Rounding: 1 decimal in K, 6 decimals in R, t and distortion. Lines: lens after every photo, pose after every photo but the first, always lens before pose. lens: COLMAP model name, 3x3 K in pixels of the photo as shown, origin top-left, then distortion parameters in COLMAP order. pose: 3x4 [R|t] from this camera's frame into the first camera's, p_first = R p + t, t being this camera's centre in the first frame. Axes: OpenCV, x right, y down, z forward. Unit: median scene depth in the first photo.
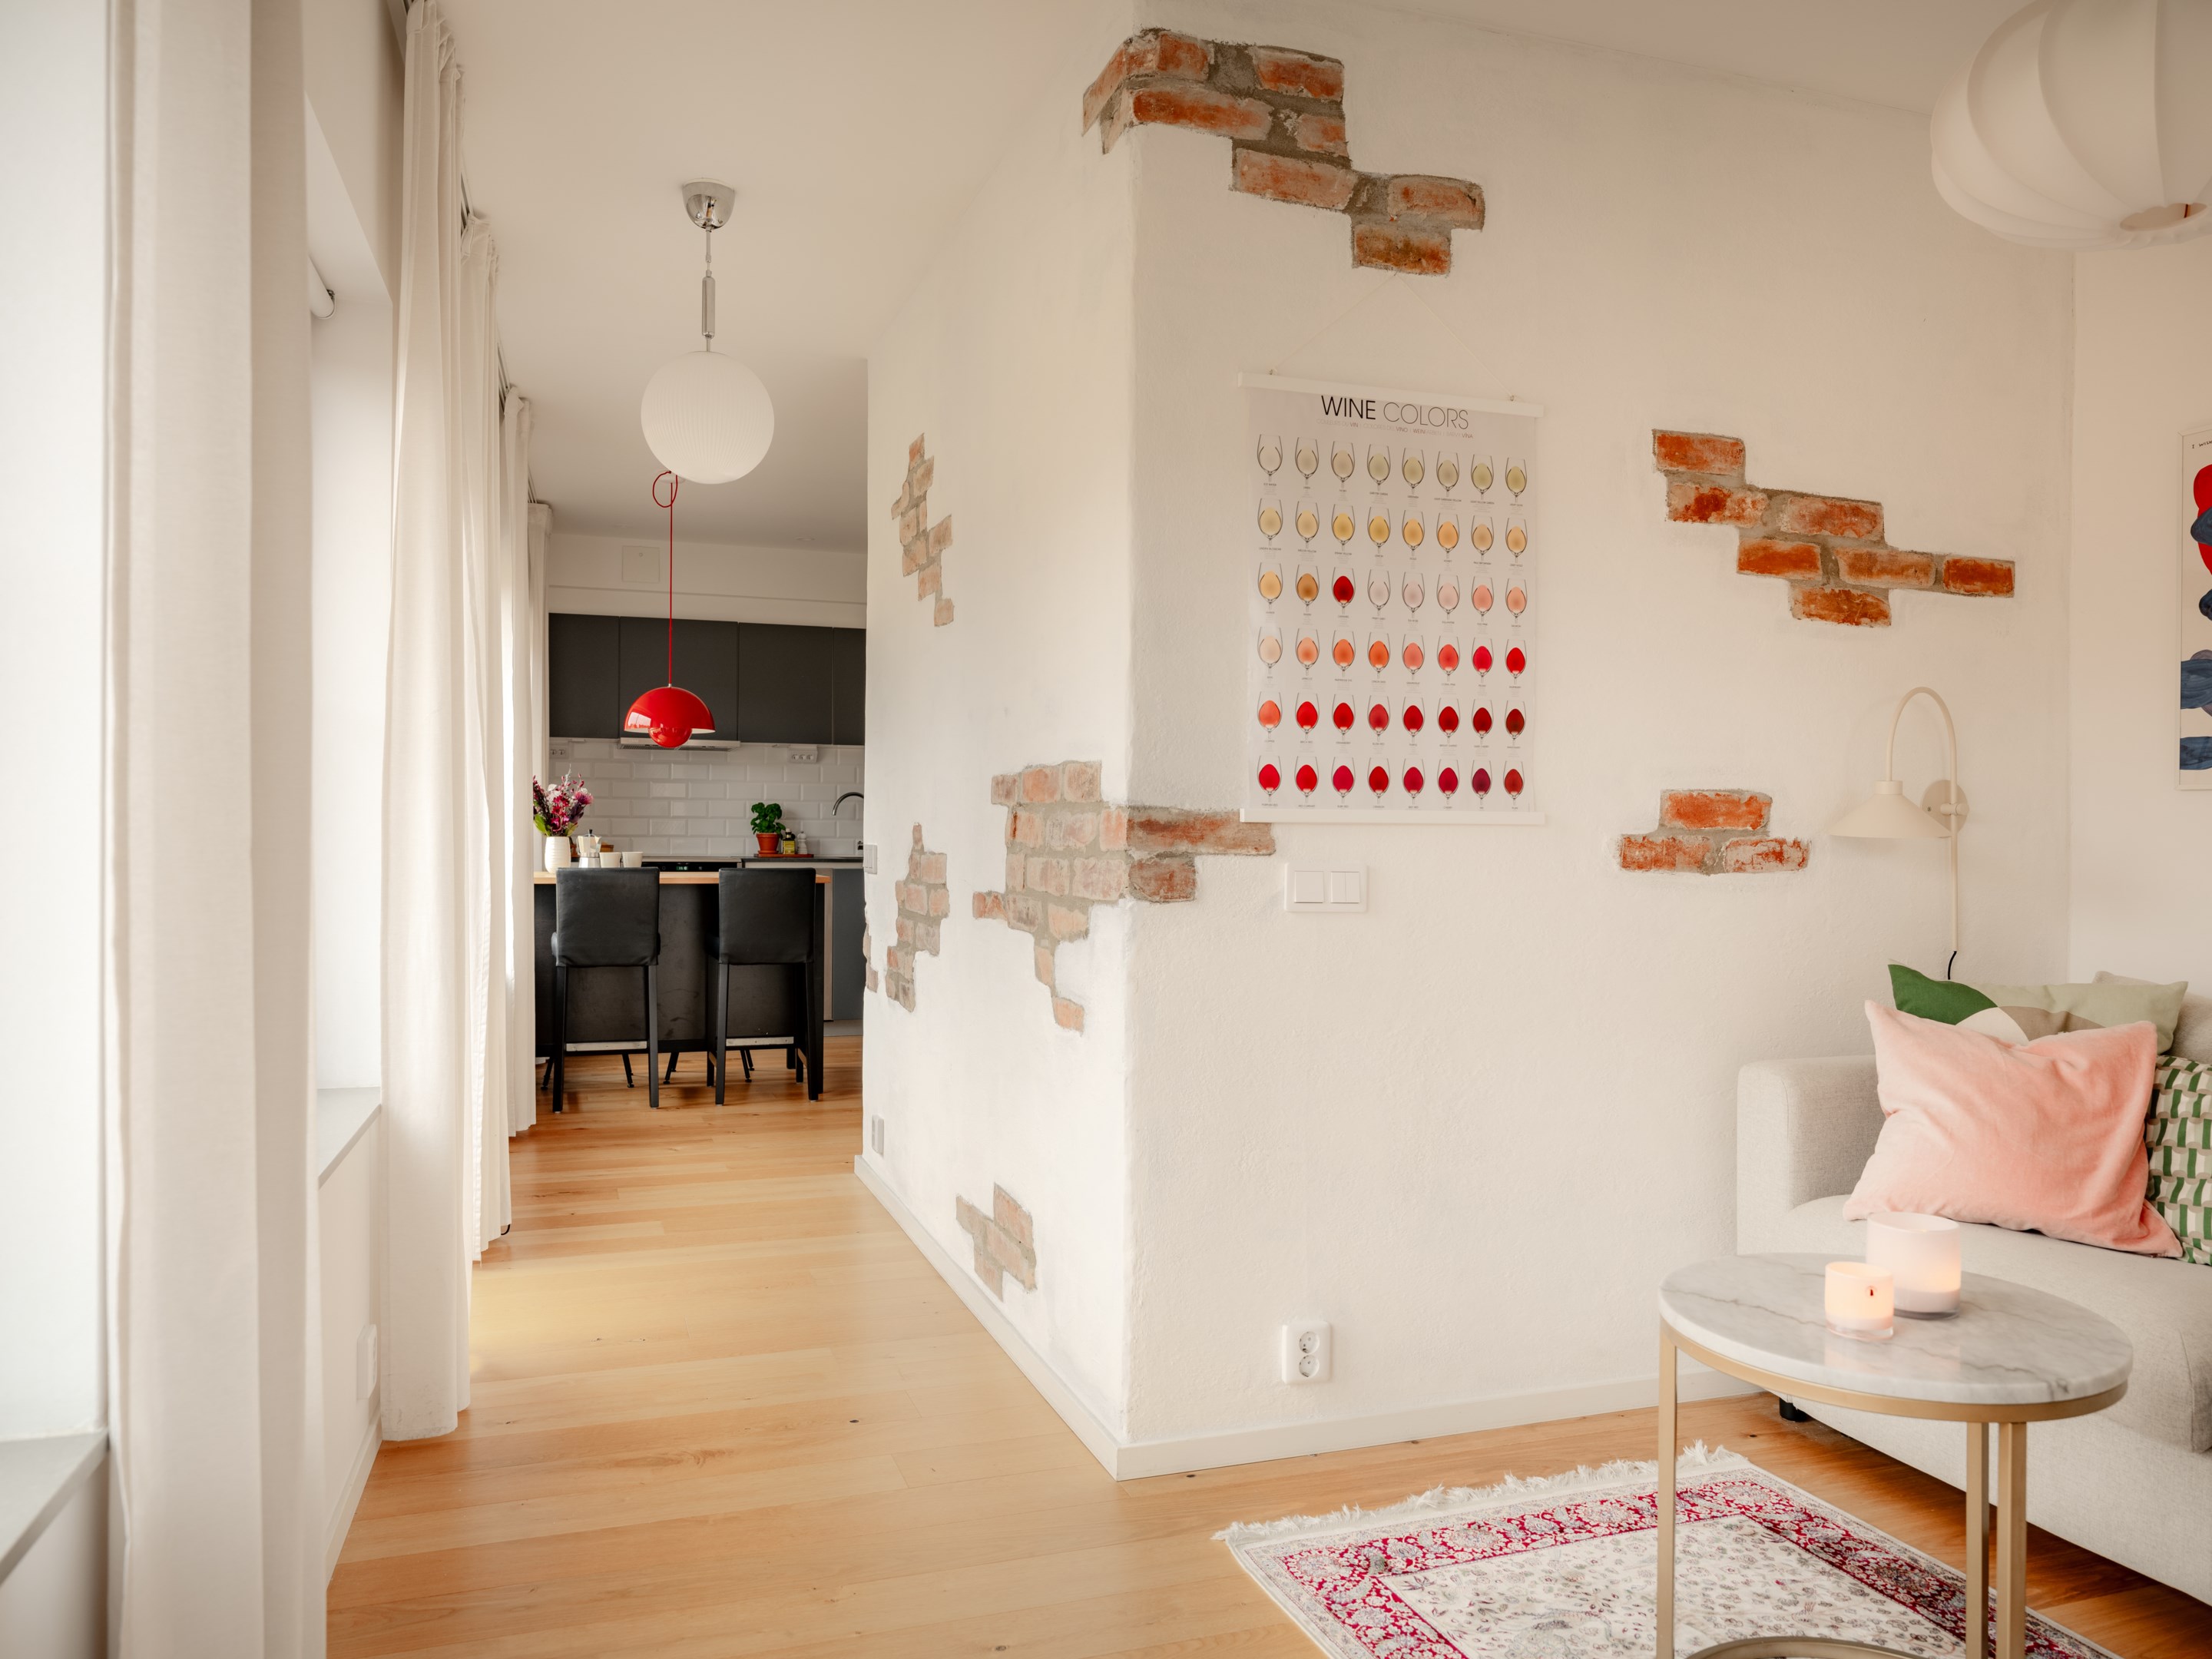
lens RADIAL K [[1584.8, 0, 1112.8], [0, 1584.8, 830.7], [0, 0, 1]] dist [-0.000799, -0.006317]
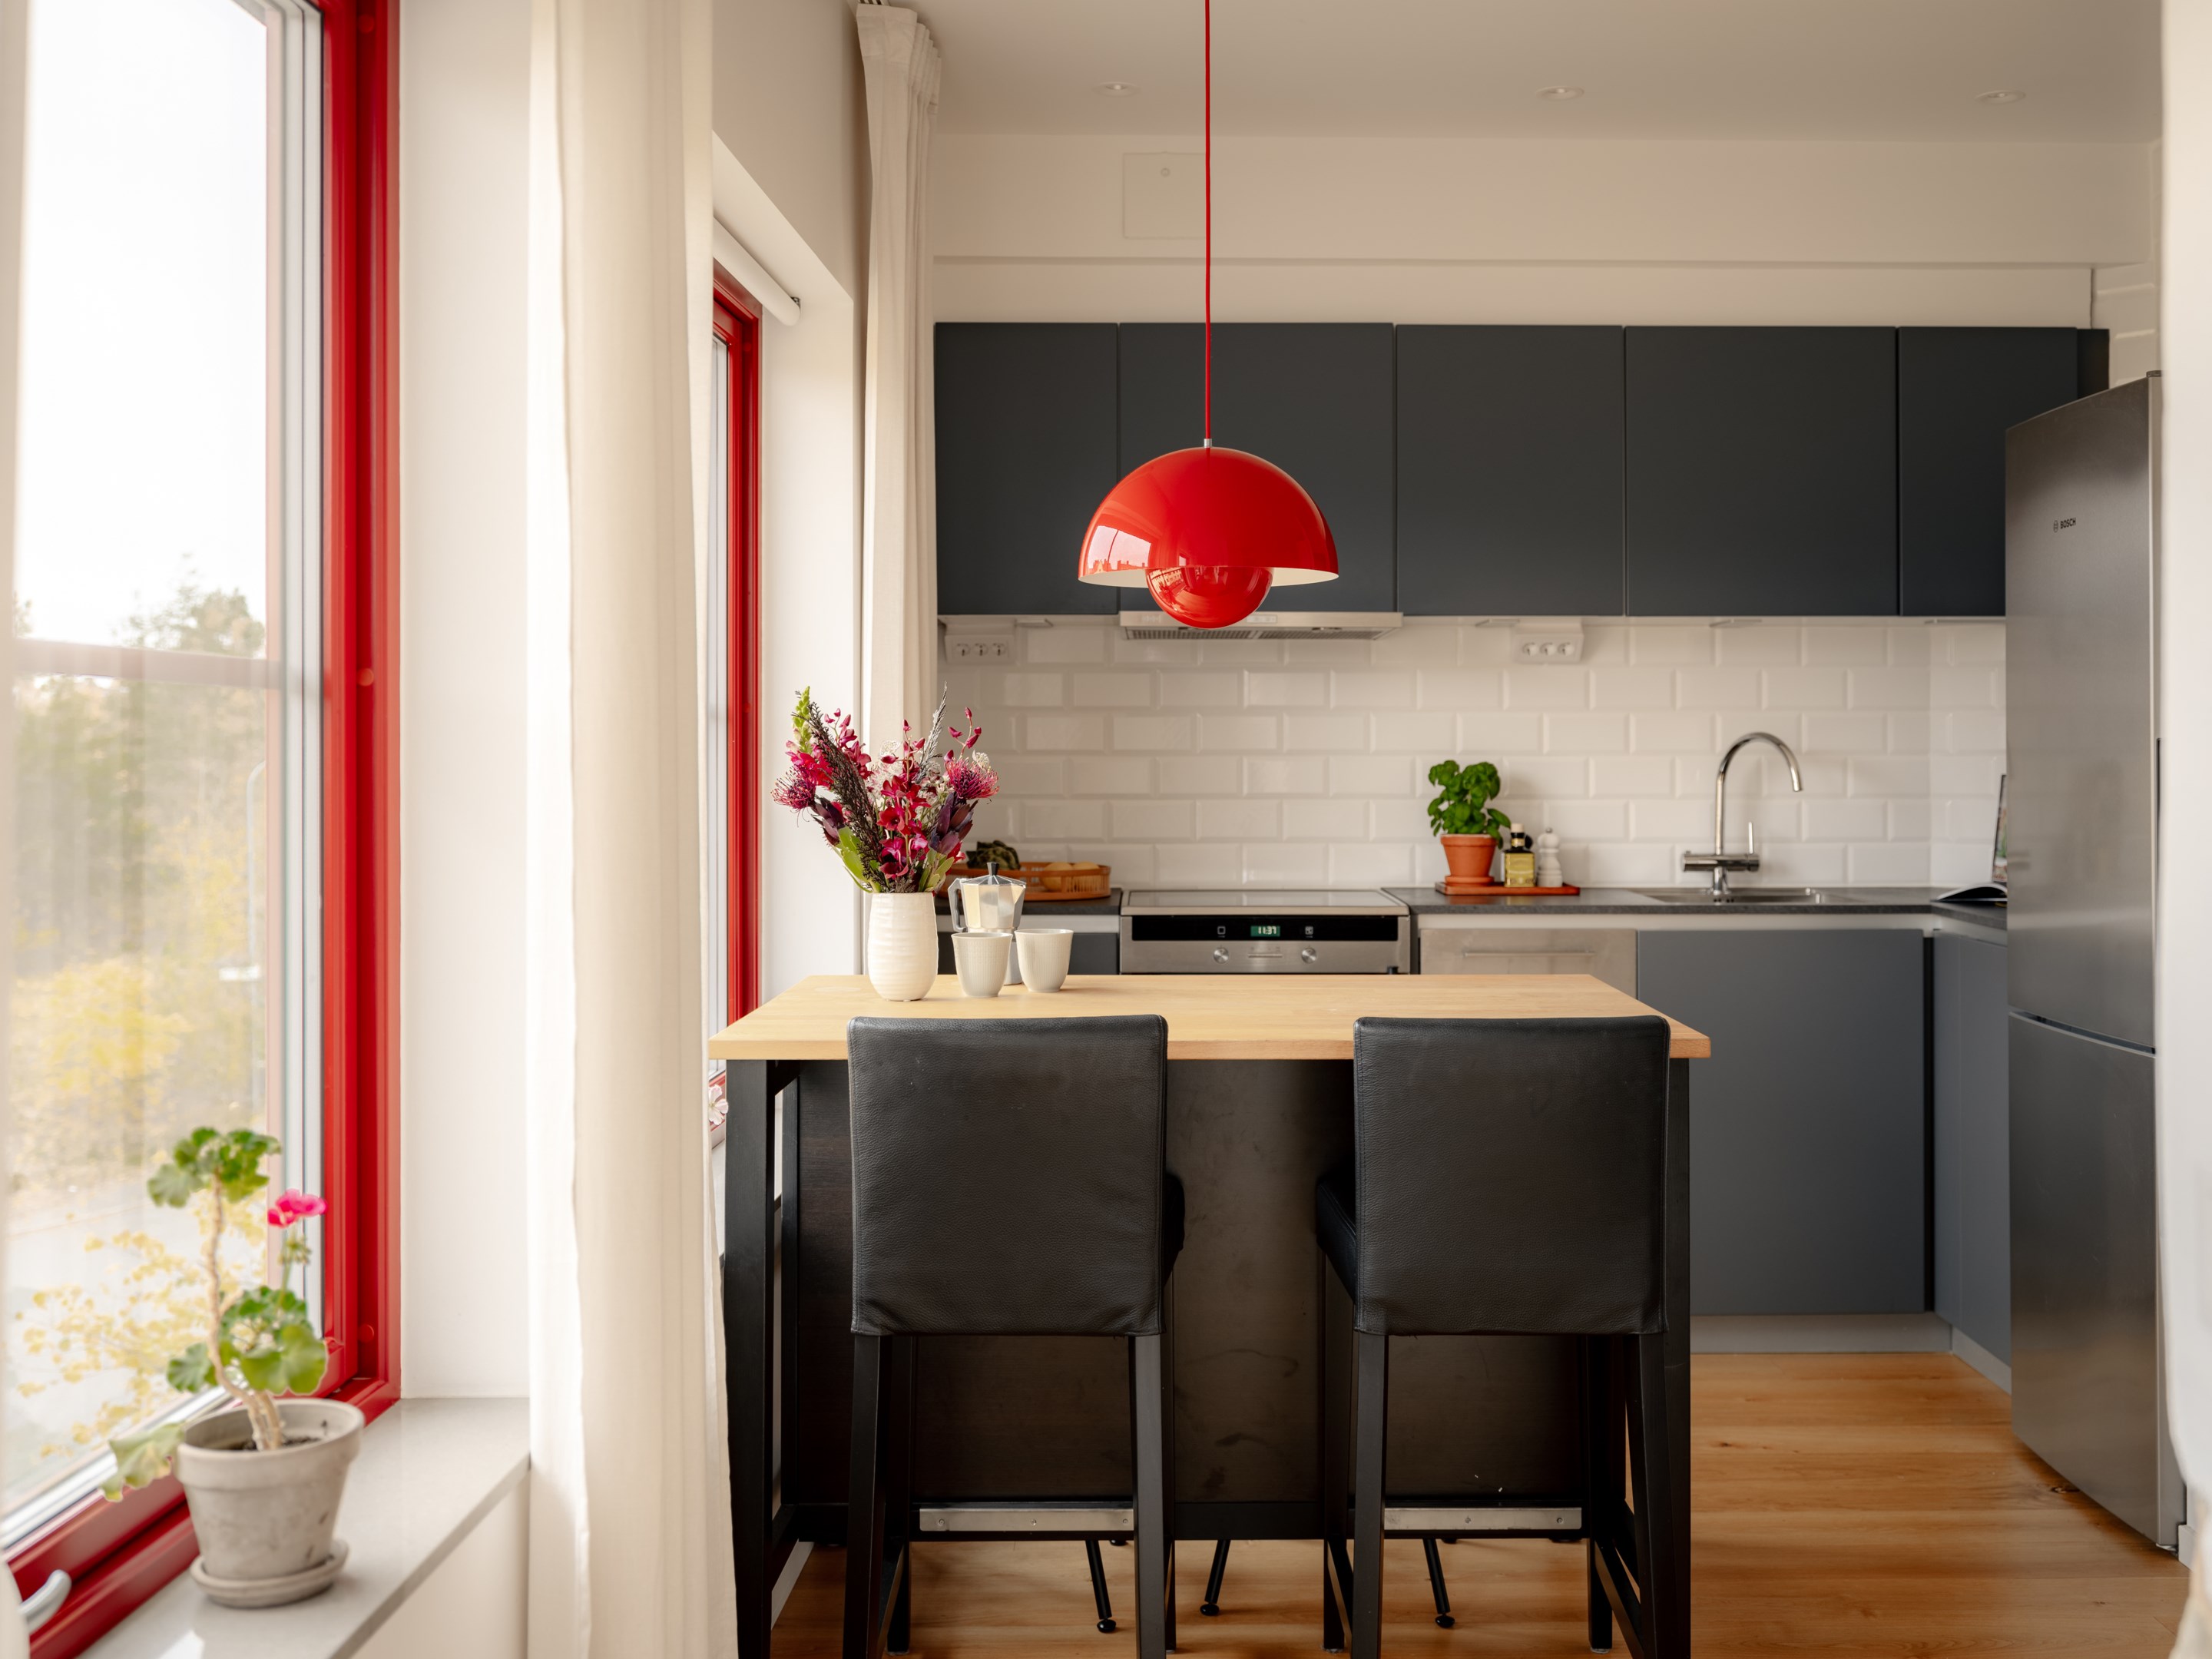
lens RADIAL K [[2193.7, 0, 1156.5], [0, 2193.7, 745.2], [0, 0, 1]] dist [-0.011656, 0.000000]
pose [[0.945443, -0.009136, -0.325659, -0.323963], [0.008105, 0.999957, -0.004523, -0.059544], [0.325686, 0.001637, 0.945476, 1.297940]]
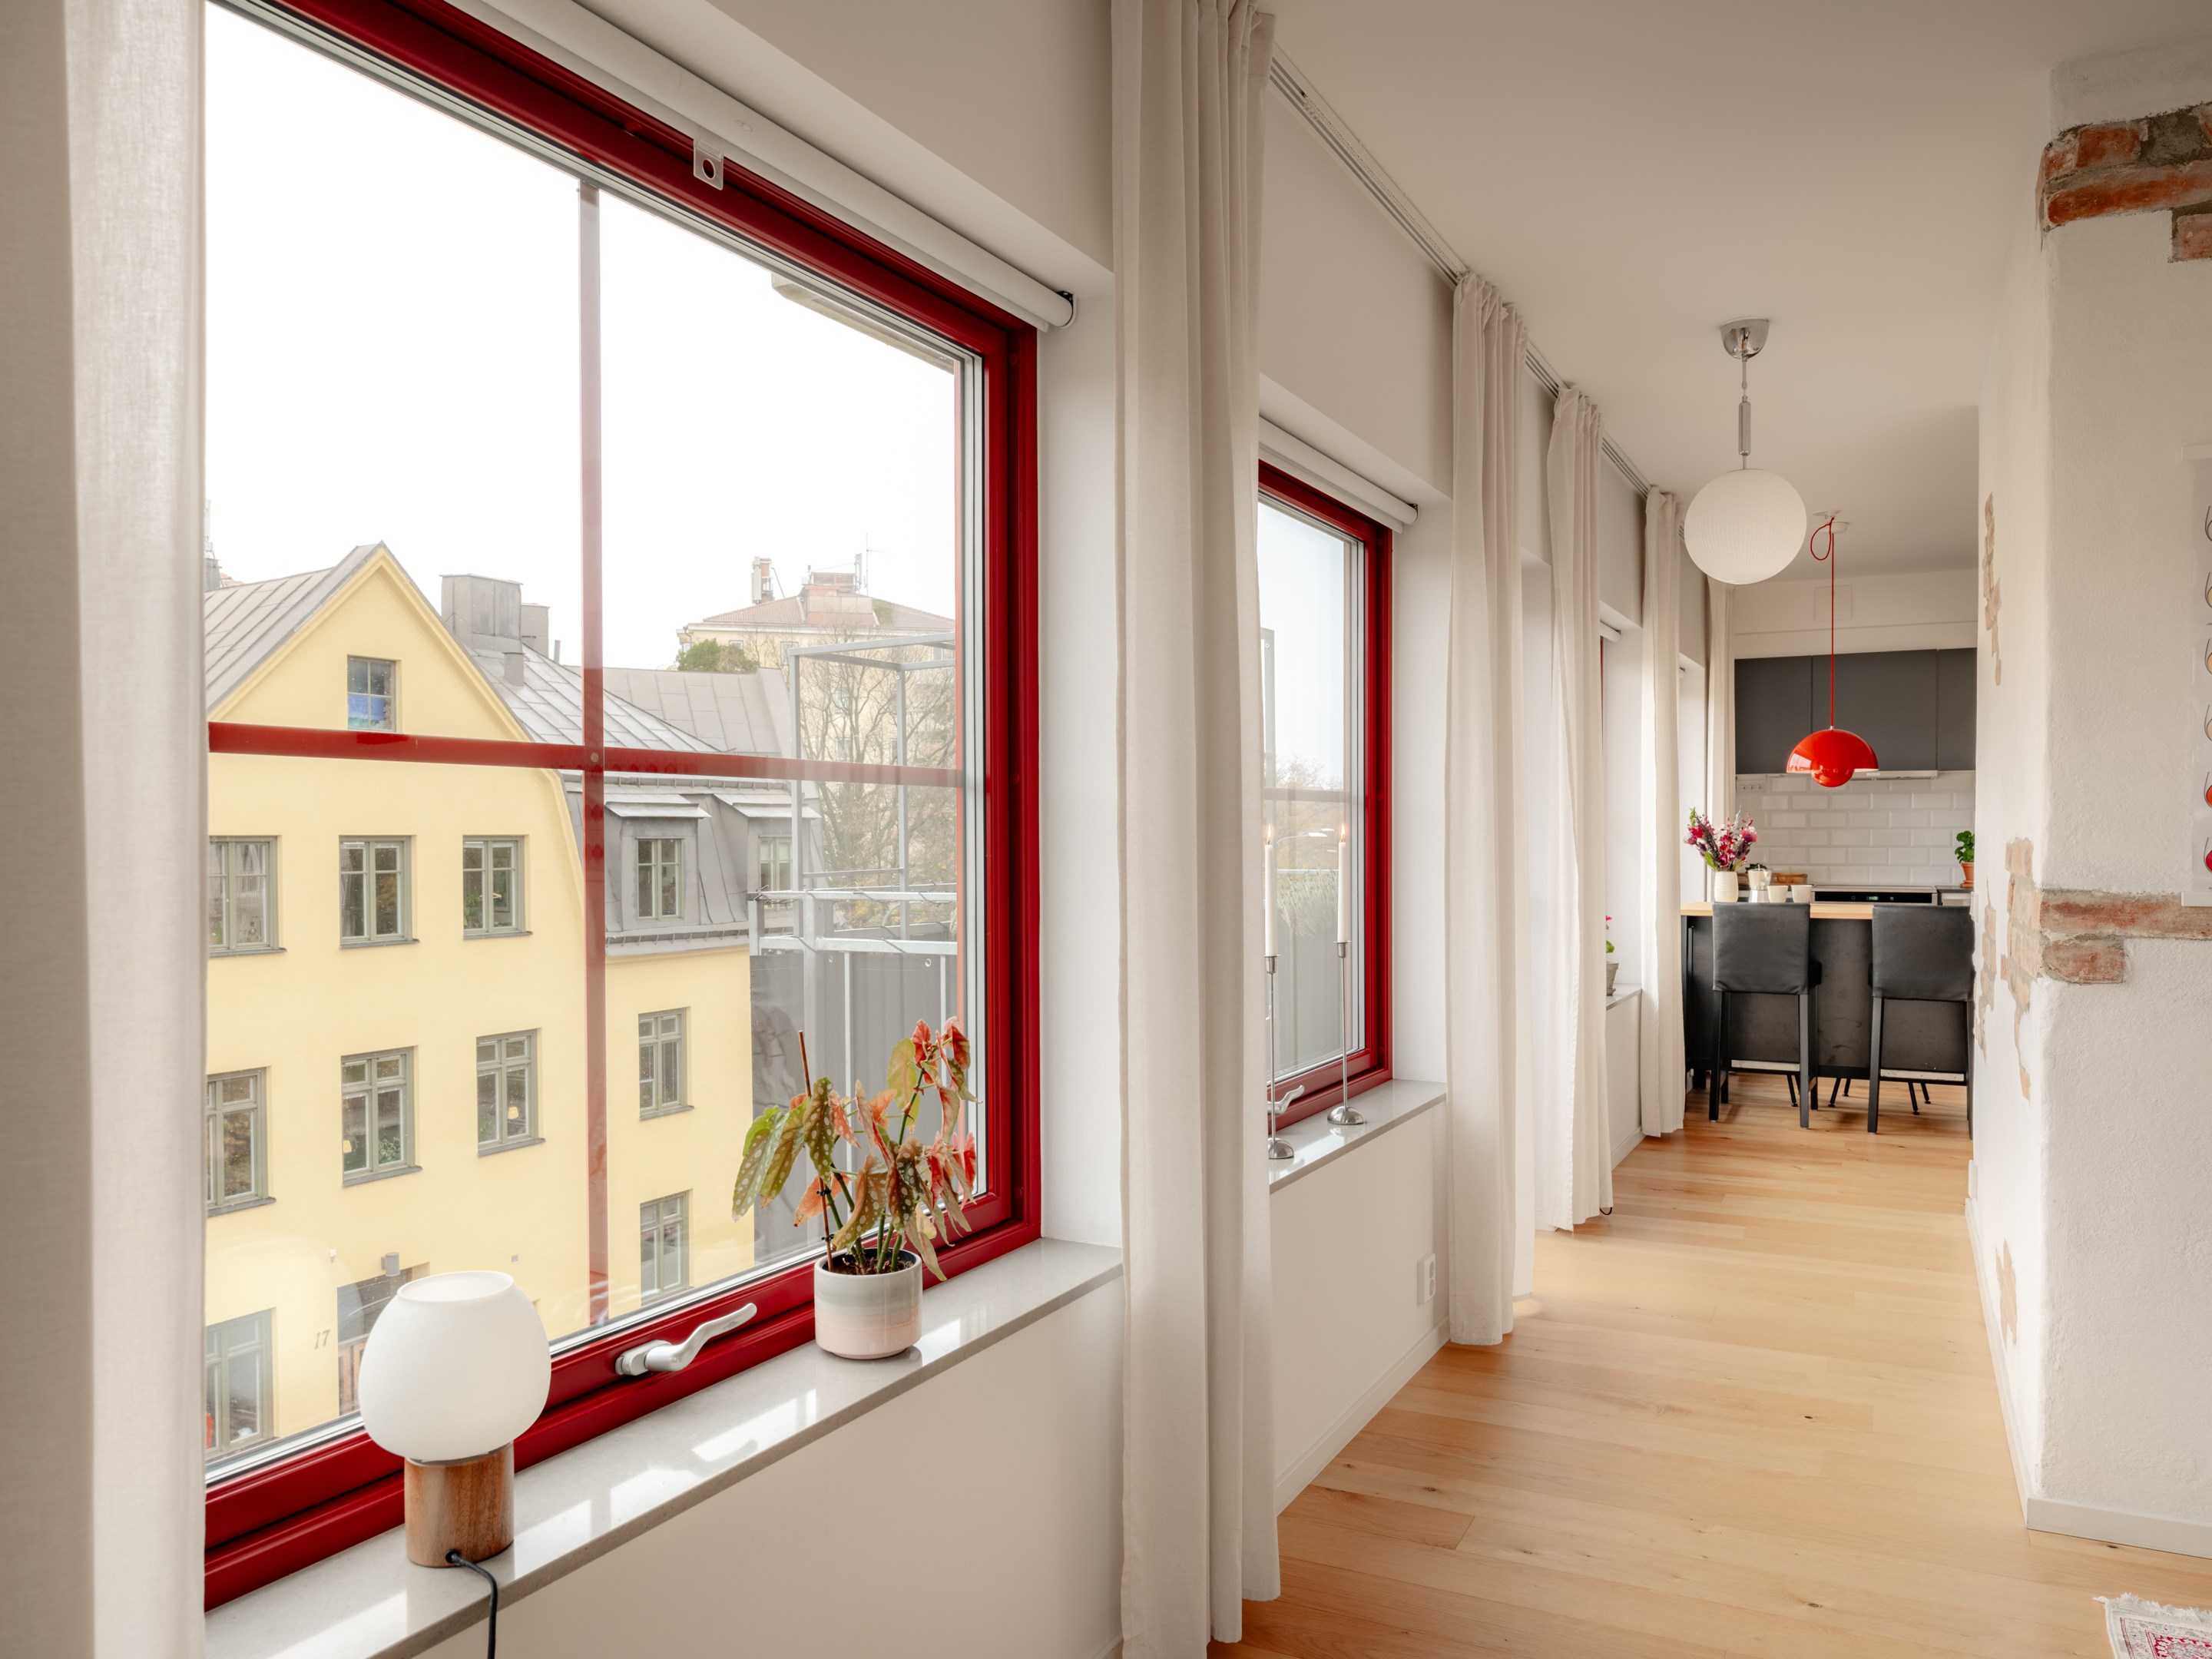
lens RADIAL K [[1560.5, 0, 1105.1], [0, 1560.5, 865.1], [0, 0, 1]] dist [-0.007396, 0.006554]
pose [[0.695360, 0.004237, -0.718649, 0.295214], [0.009656, 0.999837, 0.015238, -0.049444], [0.718597, -0.017536, 0.695206, -0.144095]]
